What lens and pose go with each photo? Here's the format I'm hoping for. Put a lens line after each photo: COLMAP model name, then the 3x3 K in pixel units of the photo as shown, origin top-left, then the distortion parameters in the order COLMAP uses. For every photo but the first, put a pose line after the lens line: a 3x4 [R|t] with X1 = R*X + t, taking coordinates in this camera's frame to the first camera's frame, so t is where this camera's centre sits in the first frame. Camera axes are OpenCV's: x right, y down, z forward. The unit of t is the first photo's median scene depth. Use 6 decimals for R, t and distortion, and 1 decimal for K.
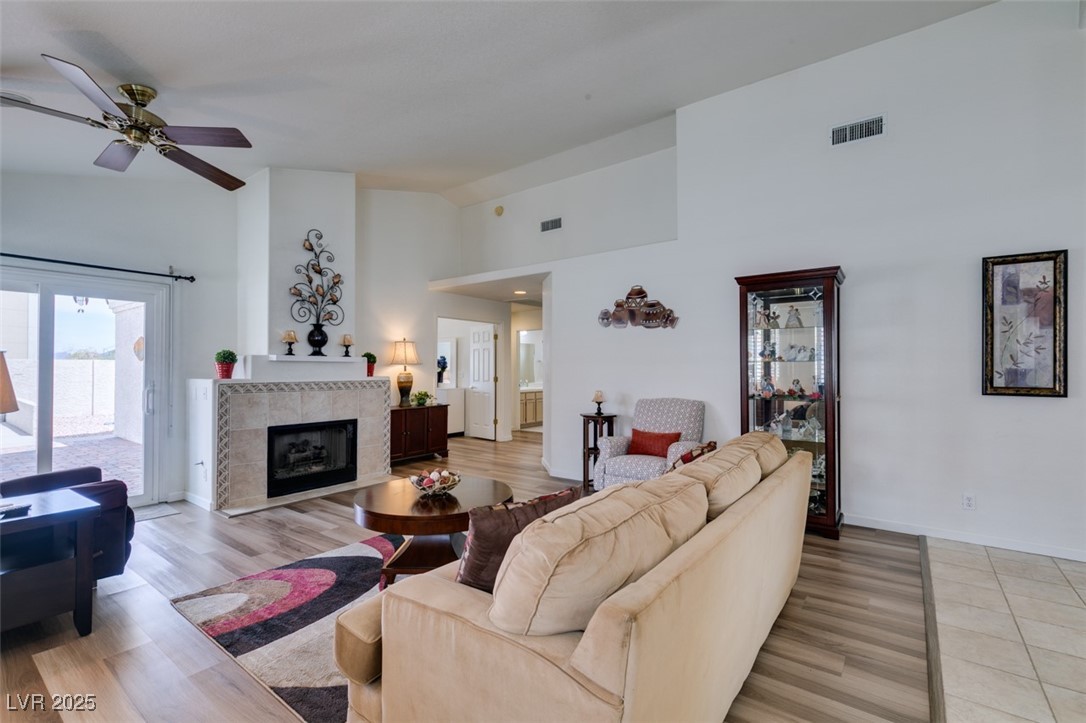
lens RADIAL K [[485.2, 0, 543.0], [0, 485.2, 363.1], [0, 0, 1]] dist [0.002571, -0.000325]
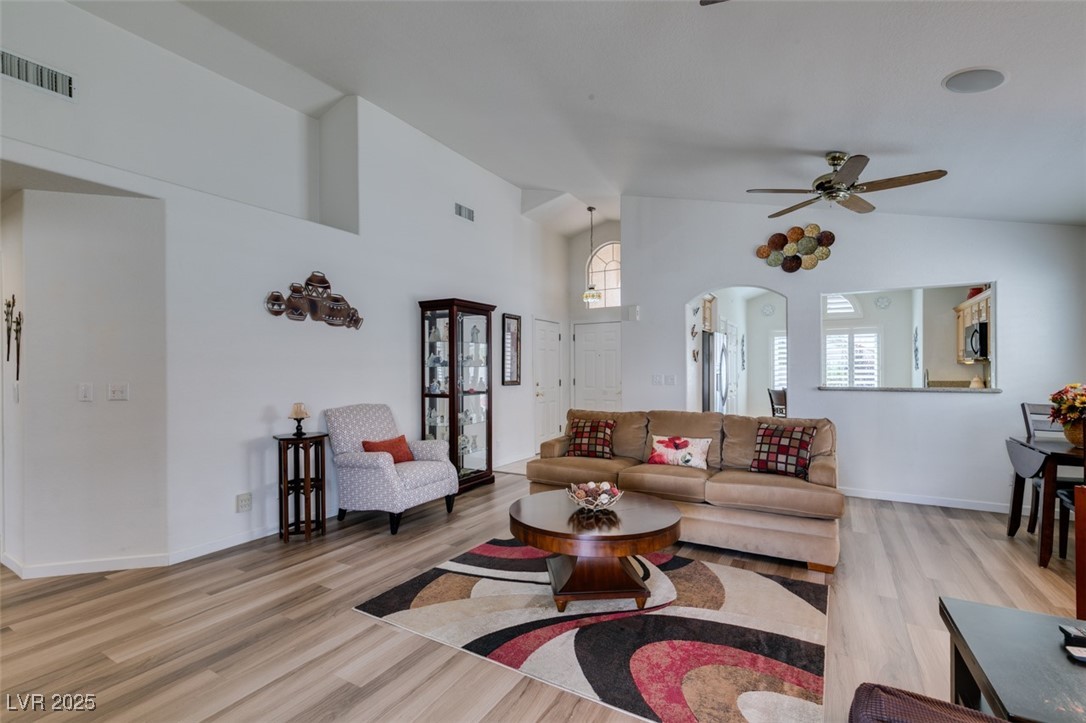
lens RADIAL K [[489.8, 0, 543.2], [0, 489.8, 367.7], [0, 0, 1]] dist [0.002099, -0.000254]
pose [[-0.112340, 0.007076, 0.993645, -0.670244], [-0.005992, 0.999952, -0.007798, 0.006688], [-0.993652, -0.006830, -0.112293, 0.714145]]
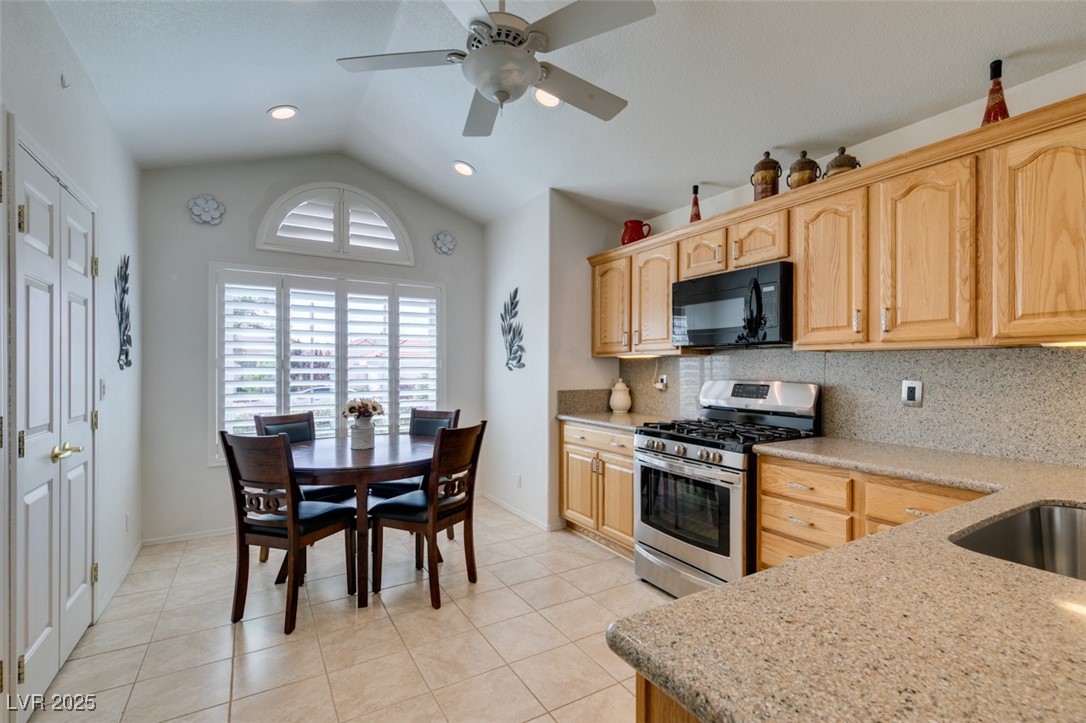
lens RADIAL K [[489.8, 0, 543.2], [0, 489.8, 367.7], [0, 0, 1]] dist [0.002099, -0.000254]
pose [[-0.926789, -0.002129, 0.375577, 0.377786], [-0.006028, 0.999939, -0.009208, -0.000552], [-0.375535, -0.010798, -0.926745, 0.122797]]
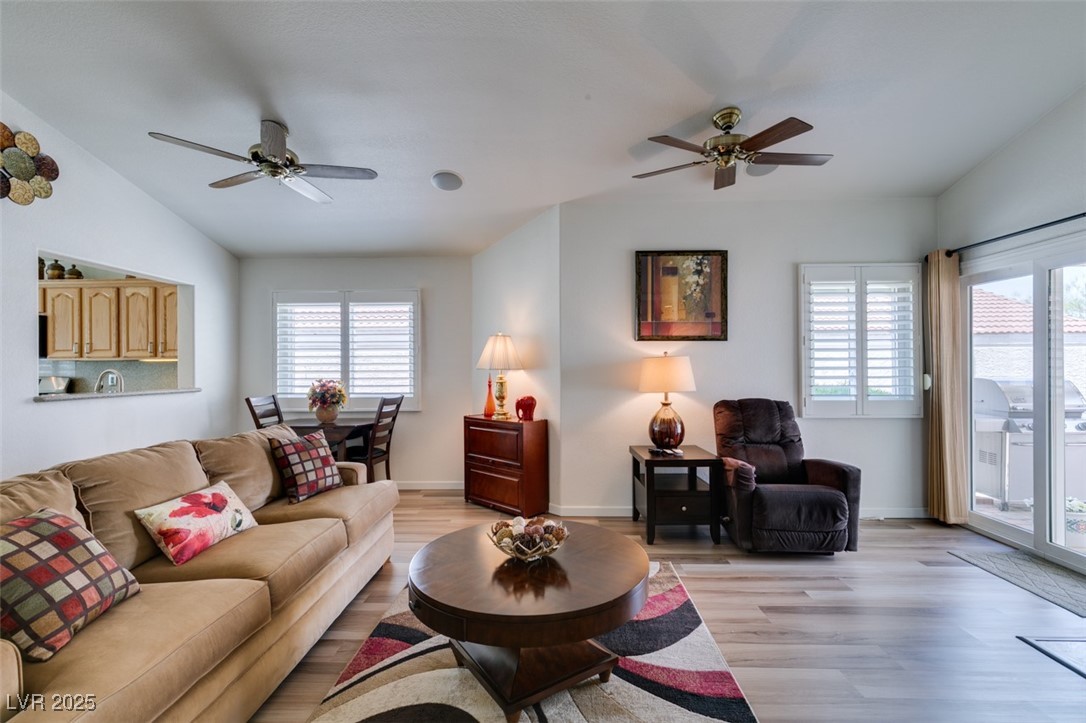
lens RADIAL K [[485.2, 0, 543.0], [0, 485.2, 363.1], [0, 0, 1]] dist [0.002571, -0.000325]
pose [[-0.815257, 0.000612, -0.579099, 0.087406], [0.012613, 0.999781, -0.016701, 0.009556], [0.578962, -0.020920, -0.815086, 0.925010]]
